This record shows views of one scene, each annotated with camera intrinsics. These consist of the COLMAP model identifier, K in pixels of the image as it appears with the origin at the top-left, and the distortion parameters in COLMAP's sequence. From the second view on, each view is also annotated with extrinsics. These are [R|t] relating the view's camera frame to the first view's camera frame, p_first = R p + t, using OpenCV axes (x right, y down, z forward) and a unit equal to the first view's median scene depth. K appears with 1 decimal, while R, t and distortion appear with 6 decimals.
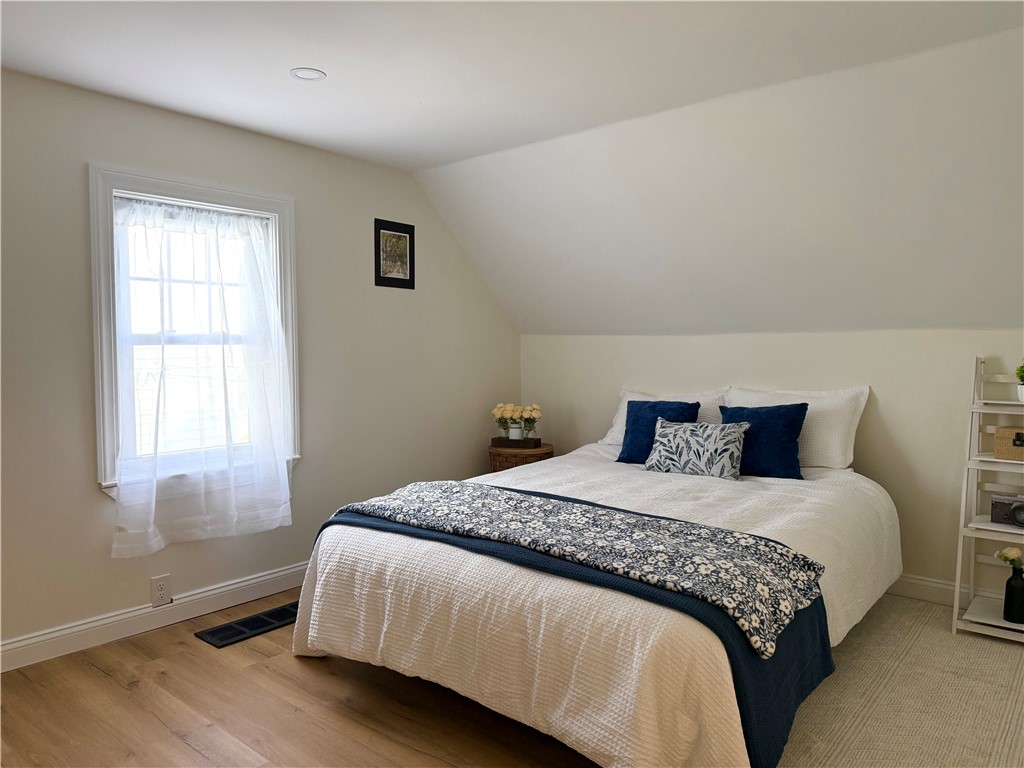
lens RADIAL K [[715.8, 0, 512.3], [0, 715.8, 389.6], [0, 0, 1]] dist [0.050723, -0.000351]
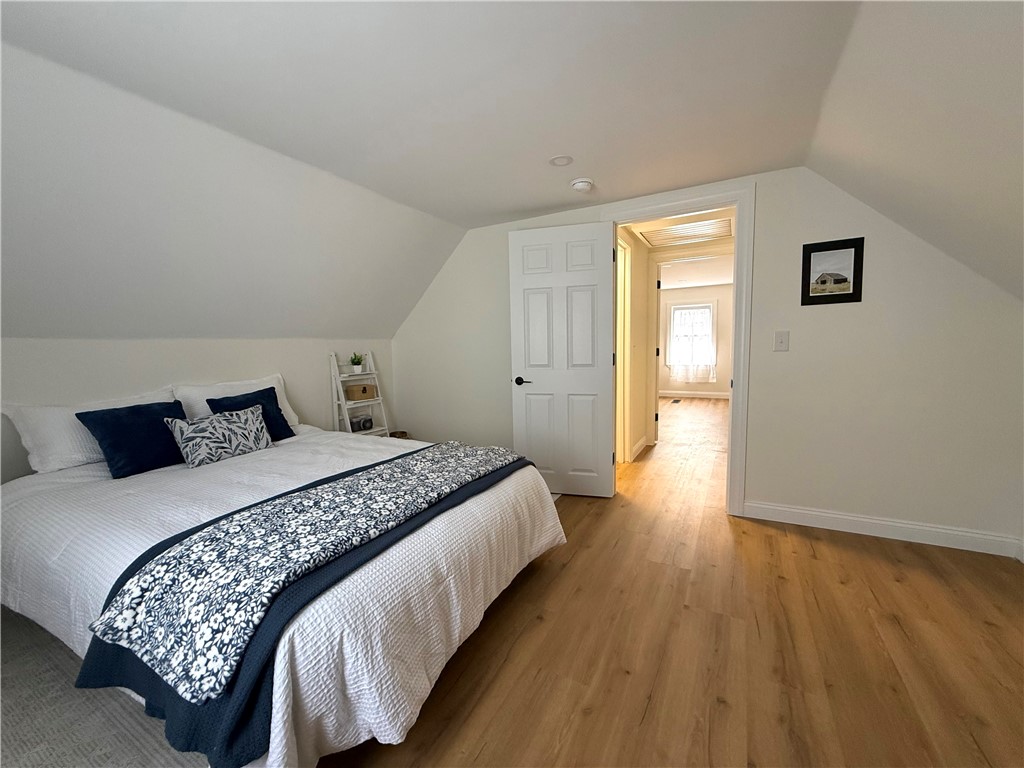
lens RADIAL K [[408.9, 0, 509.7], [0, 408.9, 381.2], [0, 0, 1]] dist [0.000679, 0.000631]
pose [[-0.194610, -0.076072, 0.977926, -0.500048], [0.081968, 0.992240, 0.093497, -0.031067], [-0.977450, 0.098354, -0.186864, 0.680908]]
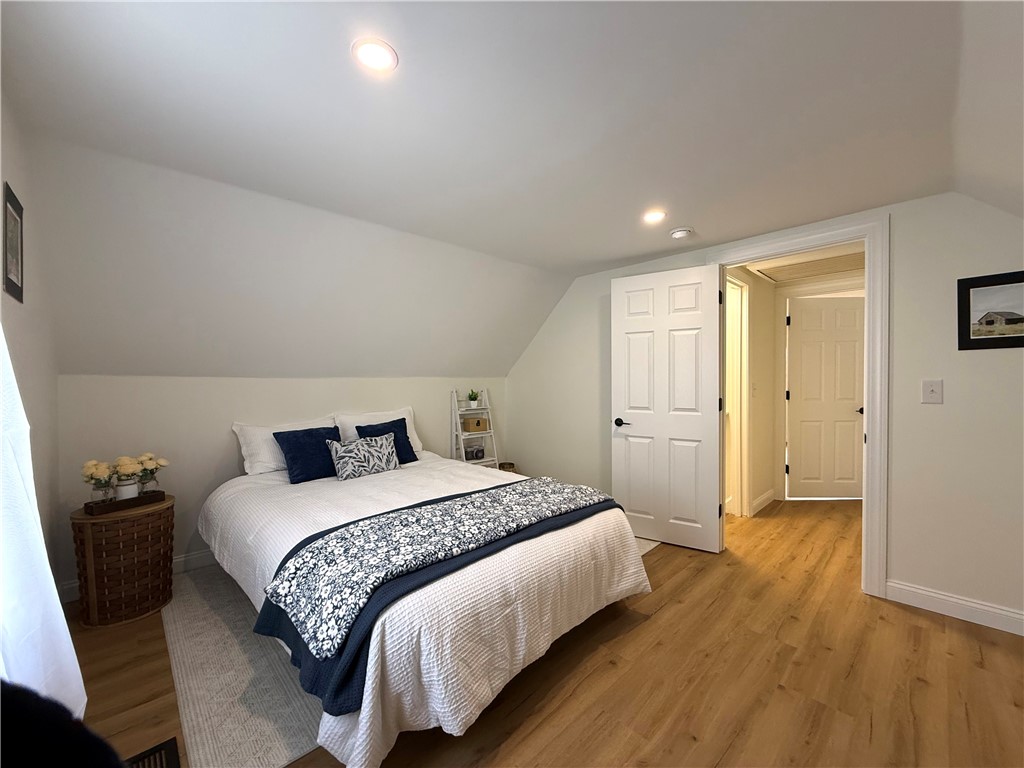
lens RADIAL K [[408.9, 0, 511.2], [0, 408.9, 378.8], [0, 0, 1]] dist [0.000679, 0.000631]
pose [[0.105739, 0.005358, 0.994380, -0.560871], [0.064774, 0.997825, -0.012264, -0.047378], [-0.992282, 0.065707, 0.105162, 0.626453]]
